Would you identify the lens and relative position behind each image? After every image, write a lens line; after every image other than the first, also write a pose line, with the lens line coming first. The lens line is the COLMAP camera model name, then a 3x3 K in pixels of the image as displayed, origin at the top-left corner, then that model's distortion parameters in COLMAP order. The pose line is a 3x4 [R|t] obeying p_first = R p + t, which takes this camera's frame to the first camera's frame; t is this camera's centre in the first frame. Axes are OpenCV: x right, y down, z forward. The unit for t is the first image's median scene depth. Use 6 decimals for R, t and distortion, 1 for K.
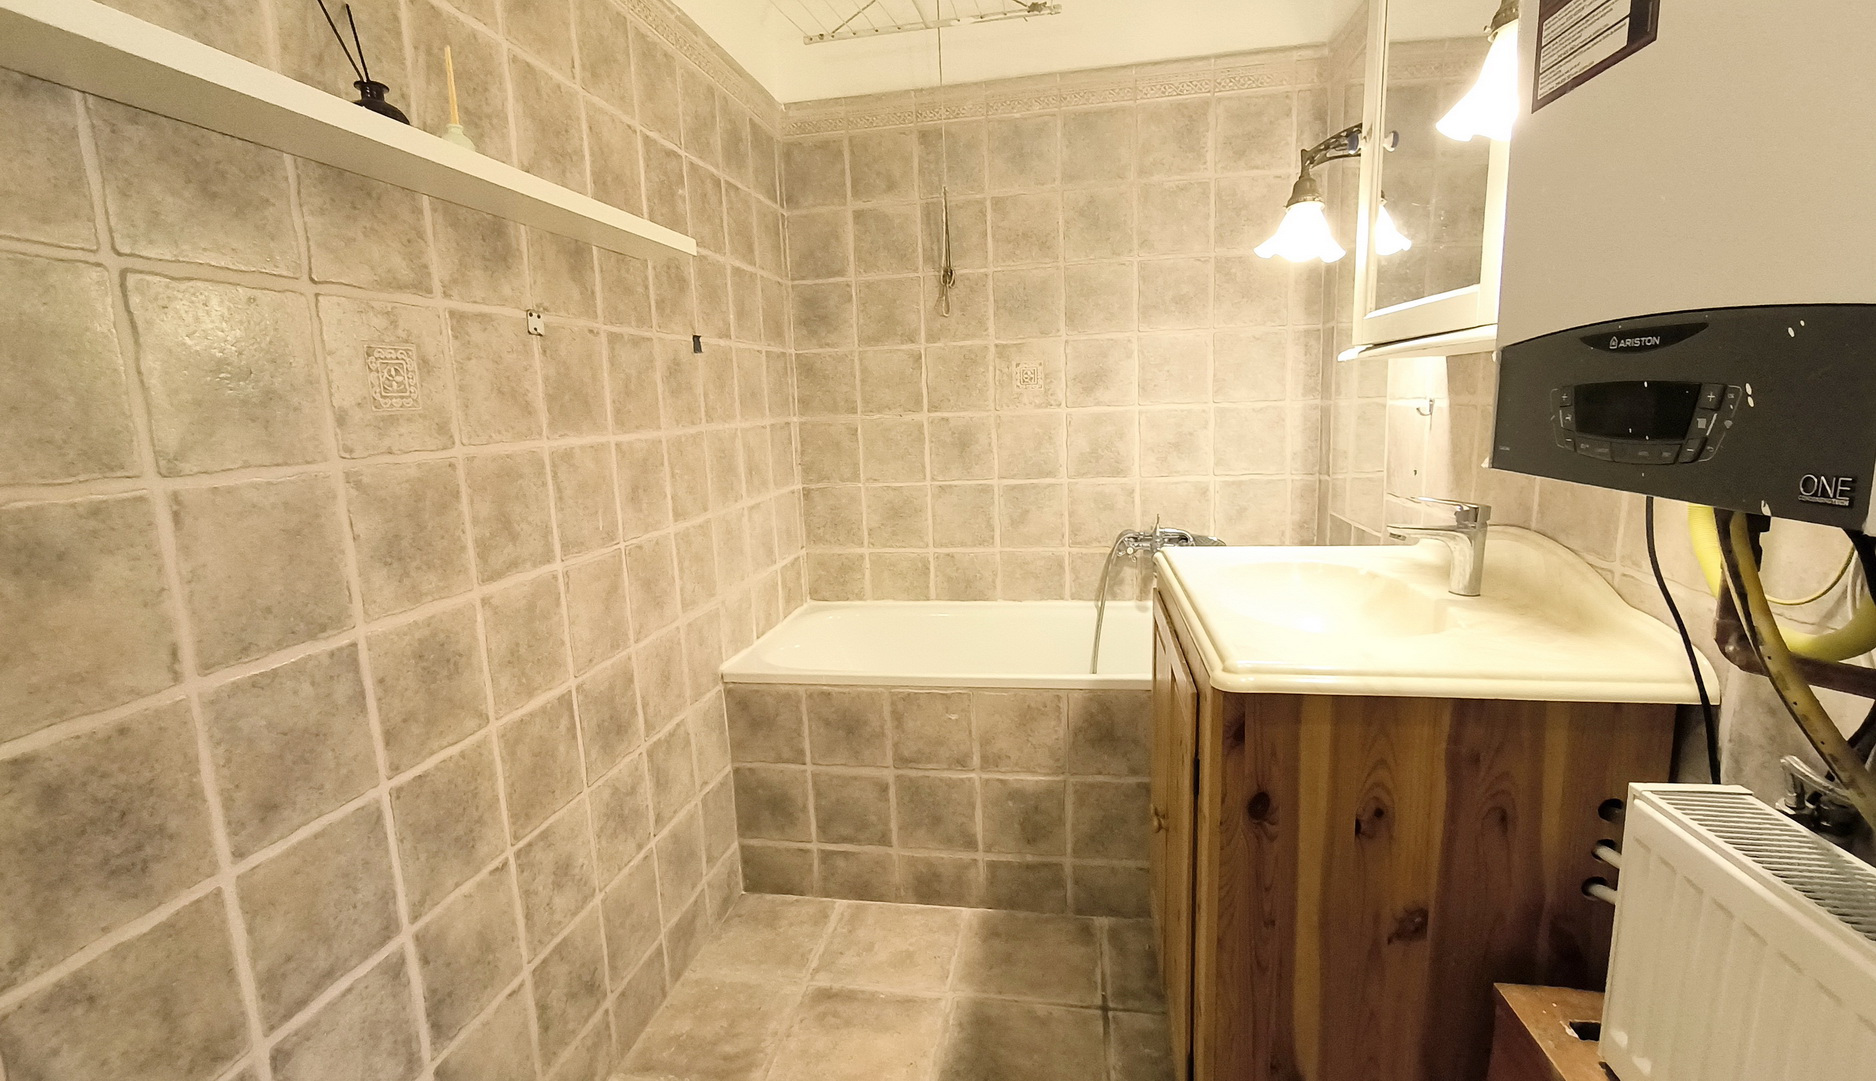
lens RADIAL K [[817.9, 0, 938.0], [0, 817.9, 540.5], [0, 0, 1]] dist [0.000213, -0.000004]
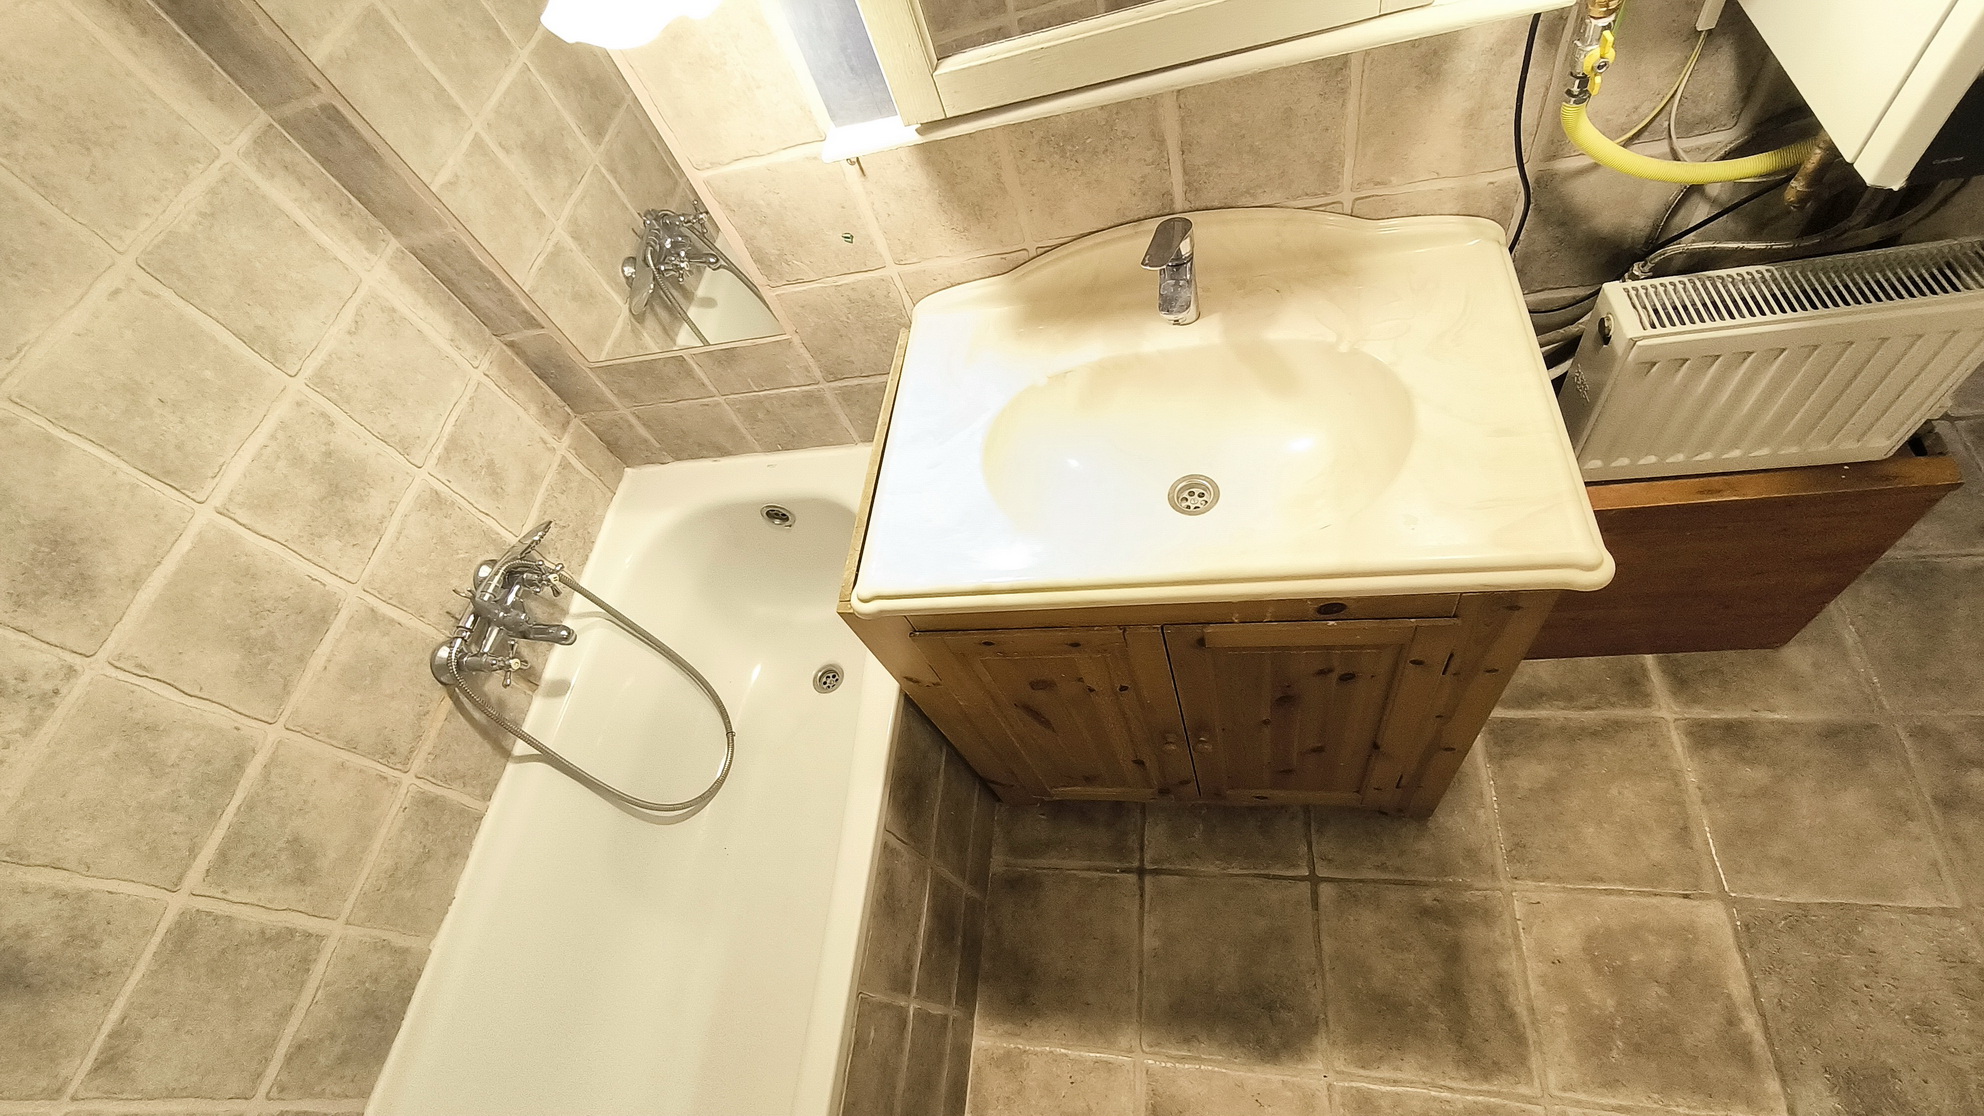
lens RADIAL K [[841.2, 0, 992.0], [0, 841.2, 558.0], [0, 0, 1]] dist [-0.037120, 0.017239]
pose [[-0.038738, -0.813666, 0.580040, -0.040193], [0.437883, 0.507951, 0.741785, -0.284755], [-0.898197, 0.282725, 0.336614, 0.489234]]
